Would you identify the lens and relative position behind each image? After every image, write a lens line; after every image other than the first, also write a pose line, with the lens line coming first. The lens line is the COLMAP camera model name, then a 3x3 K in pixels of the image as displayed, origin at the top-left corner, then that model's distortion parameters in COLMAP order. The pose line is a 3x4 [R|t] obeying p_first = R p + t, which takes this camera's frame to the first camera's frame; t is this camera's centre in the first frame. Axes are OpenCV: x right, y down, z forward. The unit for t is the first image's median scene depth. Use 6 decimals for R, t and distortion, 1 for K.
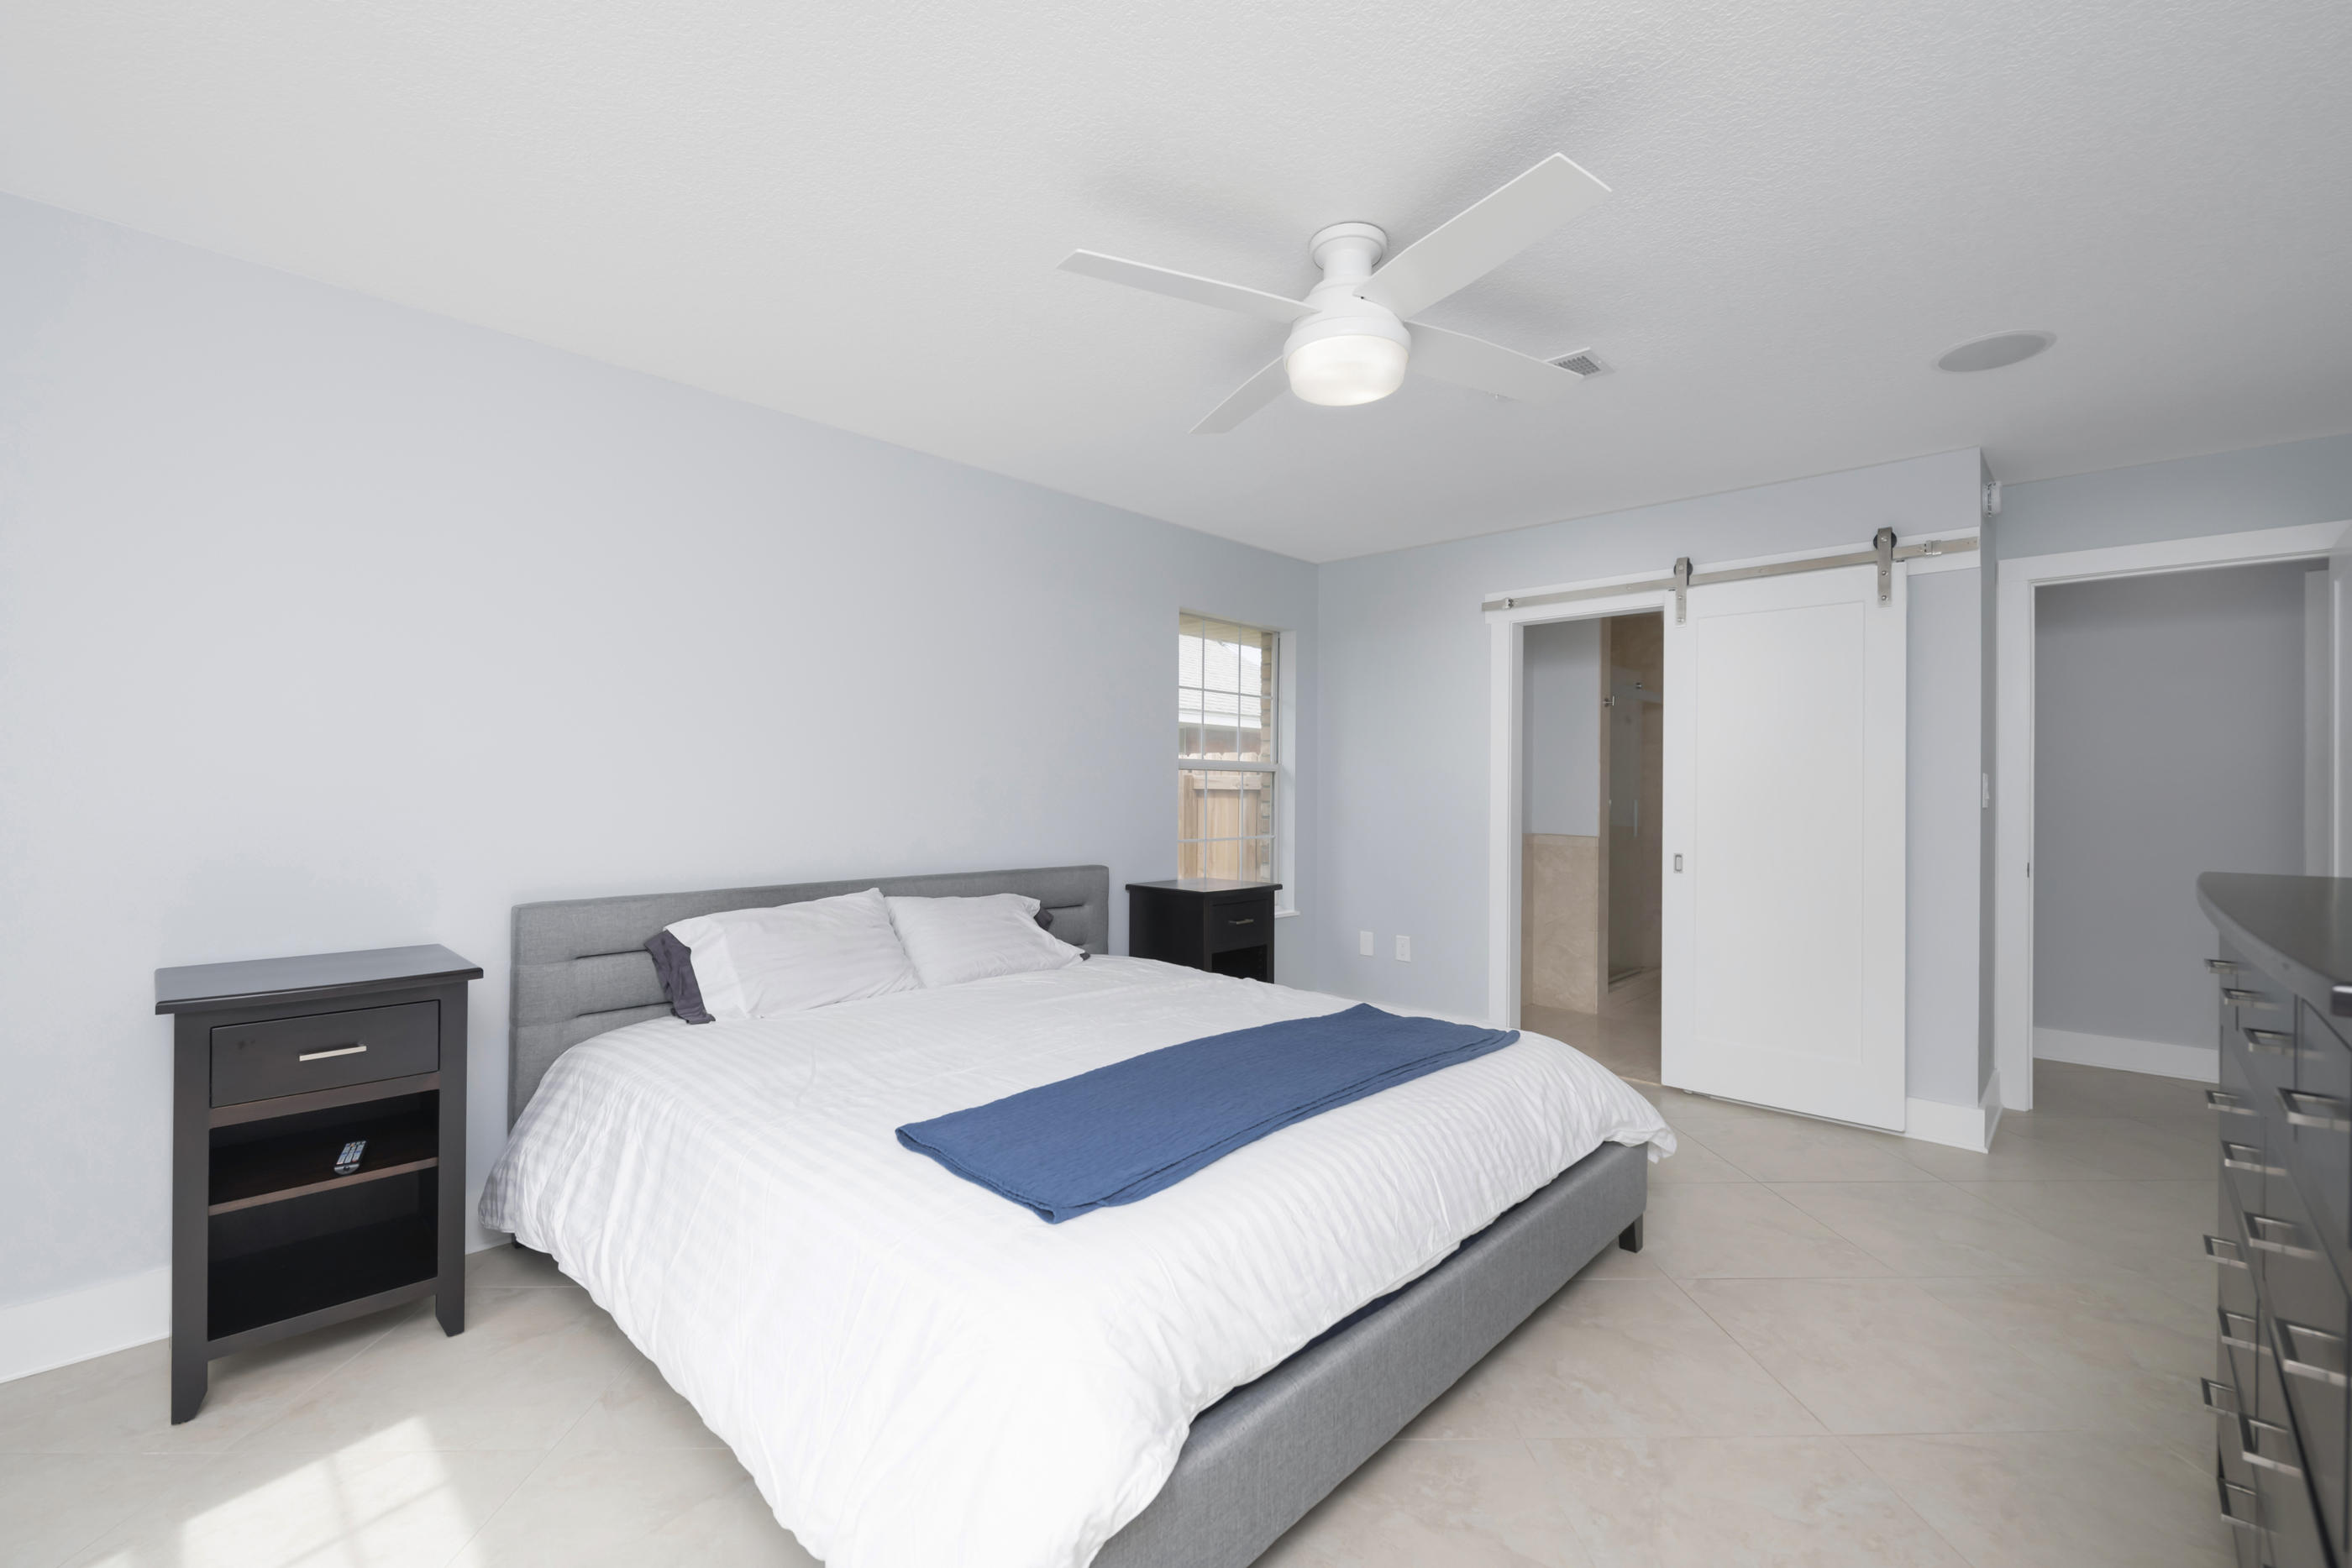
lens RADIAL K [[988.2, 0, 1195.9], [0, 988.2, 786.6], [0, 0, 1]] dist [0.005268, -0.003049]
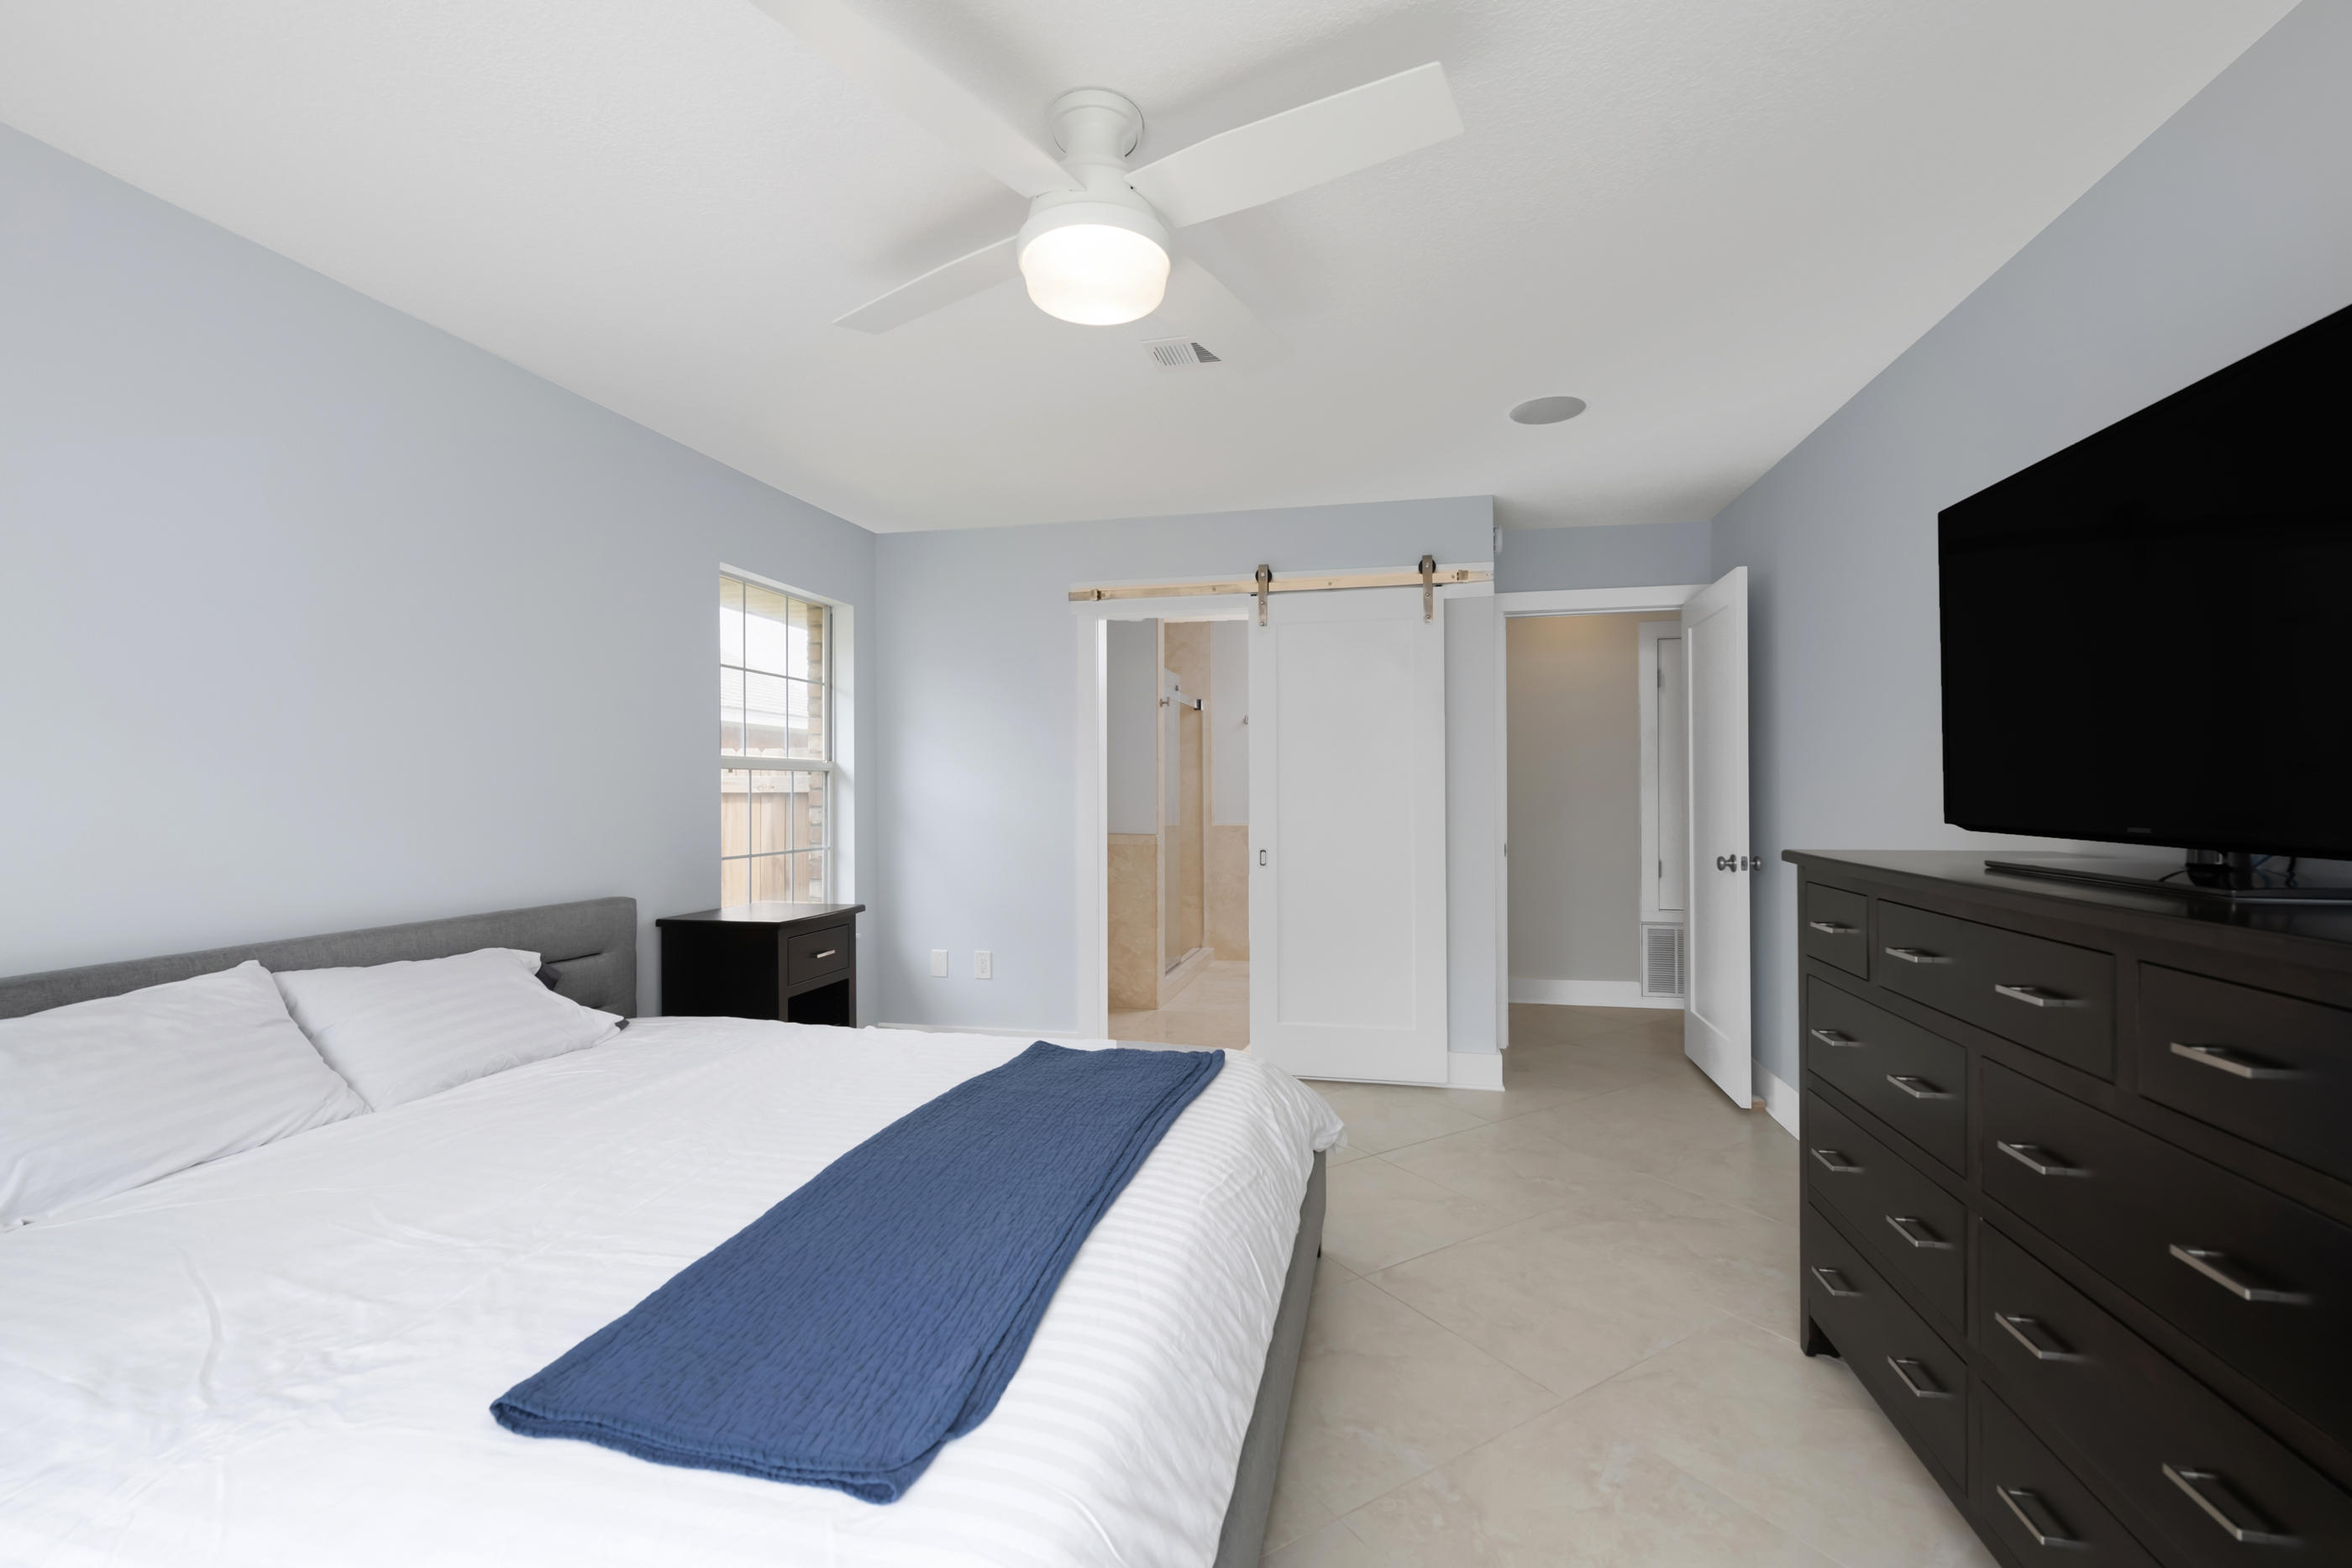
lens RADIAL K [[988.2, 0, 1173.5], [0, 988.2, 788.5], [0, 0, 1]] dist [0.005268, -0.003049]
pose [[0.863714, -0.011284, 0.503856, -0.133371], [0.009938, 0.999936, 0.005357, -0.002427], [-0.503885, 0.000381, 0.863771, 0.169730]]
